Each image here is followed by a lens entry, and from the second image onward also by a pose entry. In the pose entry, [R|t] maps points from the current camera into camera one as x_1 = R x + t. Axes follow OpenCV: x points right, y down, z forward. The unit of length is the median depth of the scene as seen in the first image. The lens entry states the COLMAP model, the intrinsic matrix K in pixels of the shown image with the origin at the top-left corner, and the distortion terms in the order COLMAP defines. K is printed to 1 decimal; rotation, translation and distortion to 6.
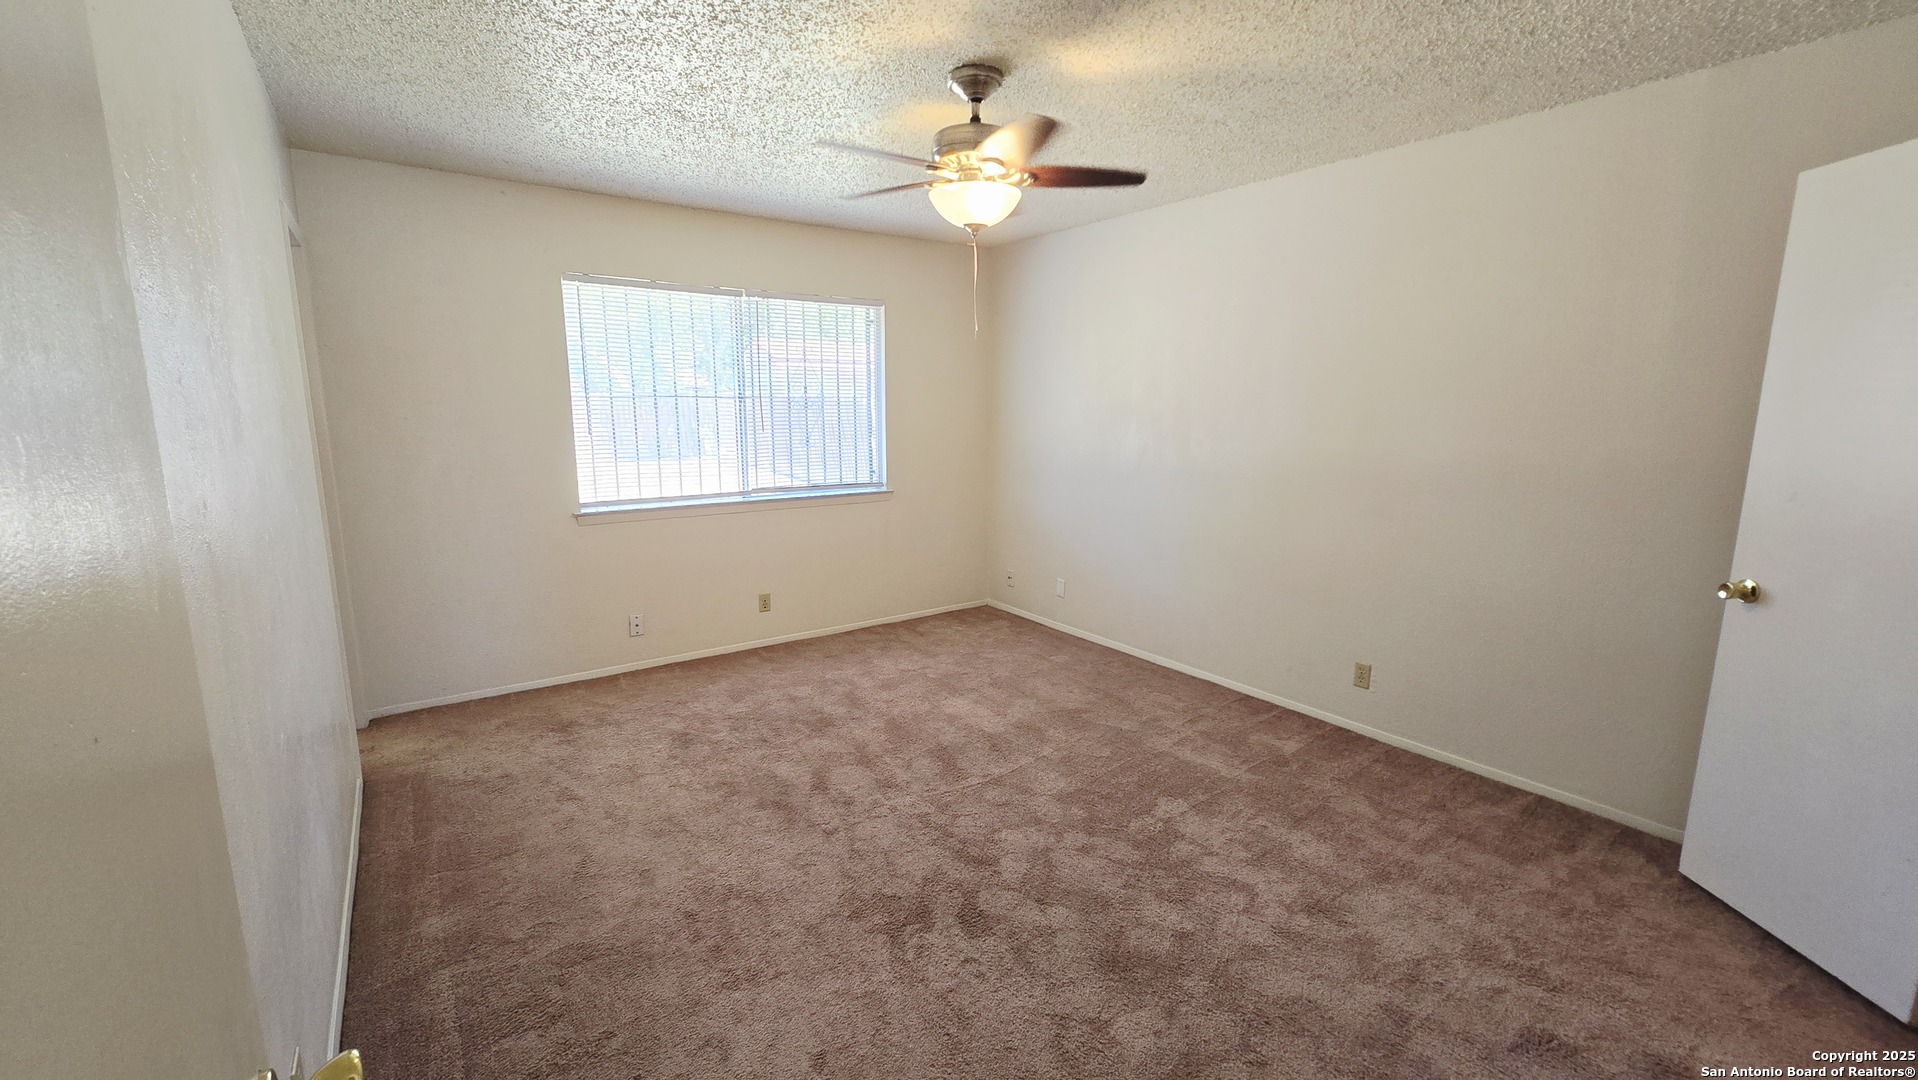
lens RADIAL K [[795.0, 0, 959.0], [0, 795.0, 540.0], [0, 0, 1]] dist [-0.000860, -0.000085]
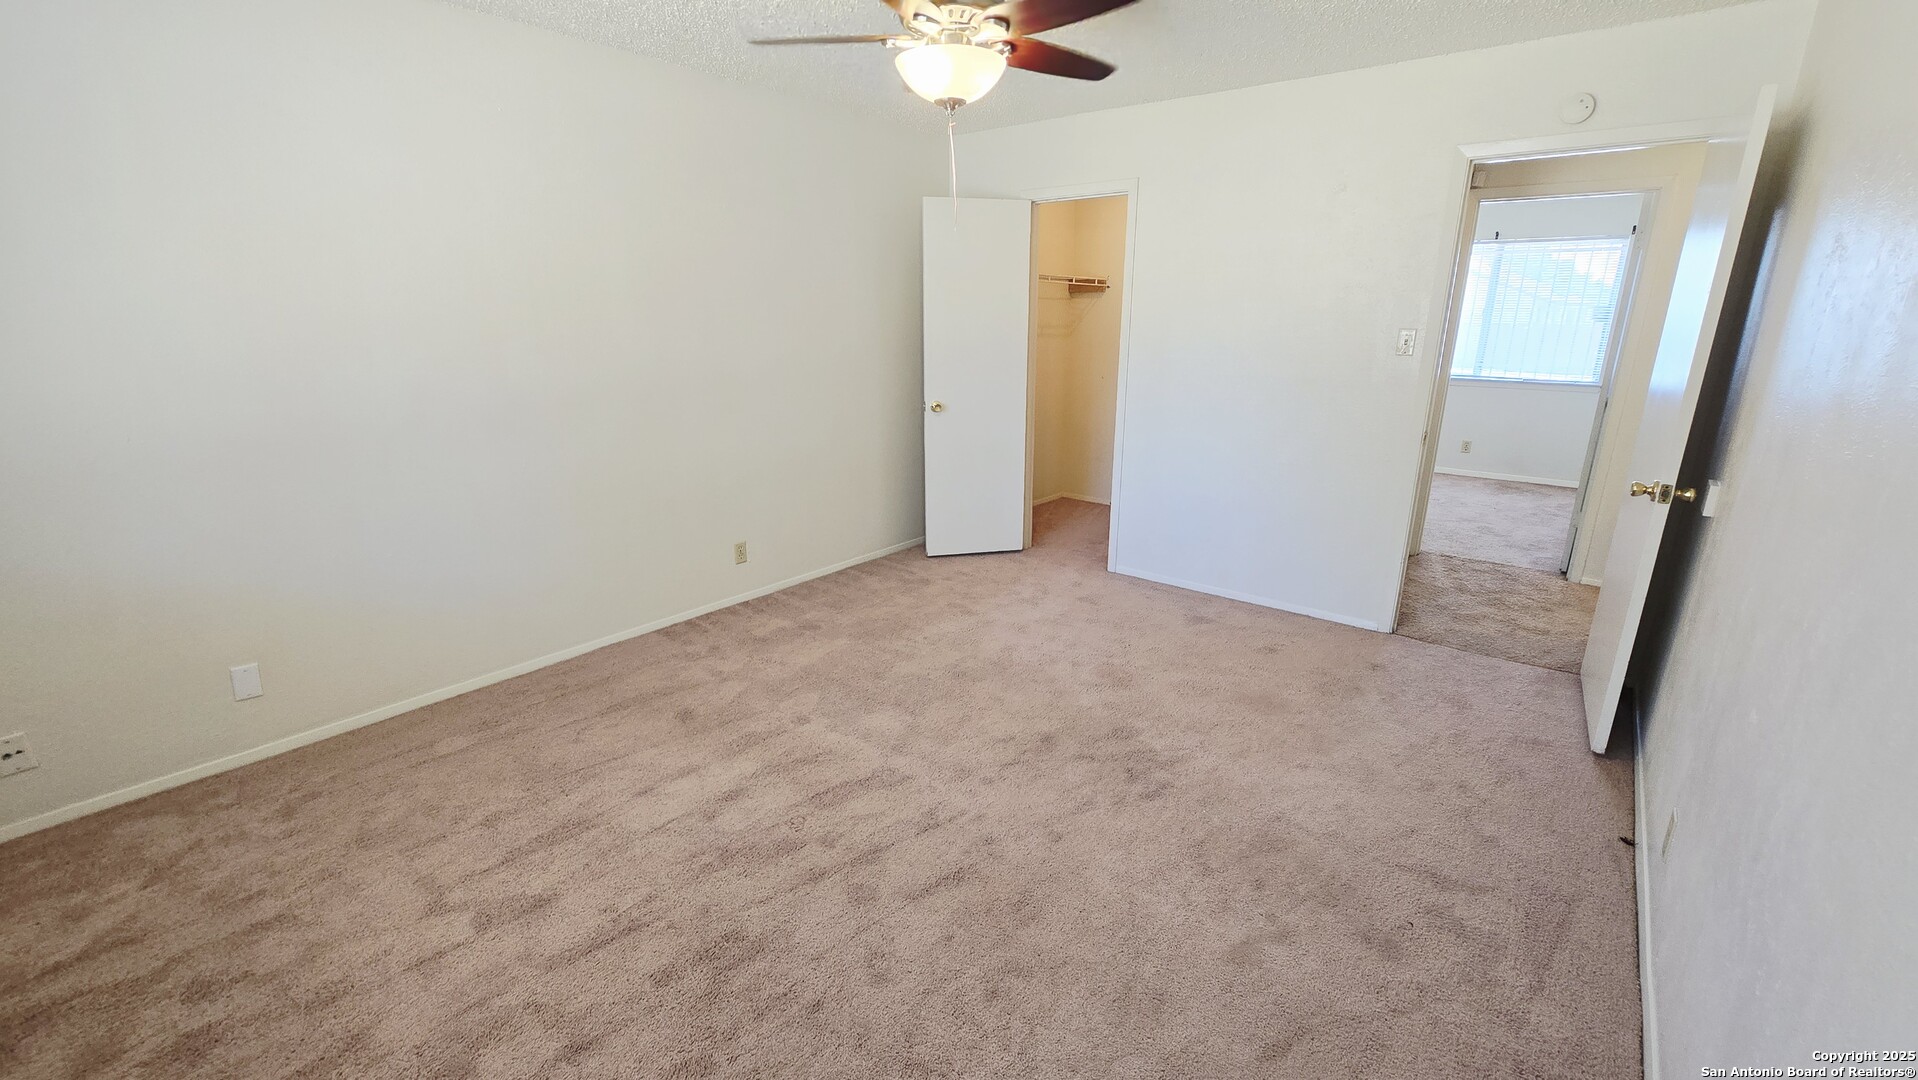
lens RADIAL K [[795.0, 0, 959.0], [0, 795.0, 540.0], [0, 0, 1]] dist [-0.000860, -0.000085]
pose [[-0.275673, -0.269533, 0.922690, -0.678058], [0.161935, 0.933143, 0.320968, -0.175739], [-0.947513, 0.237898, -0.213595, 0.983605]]
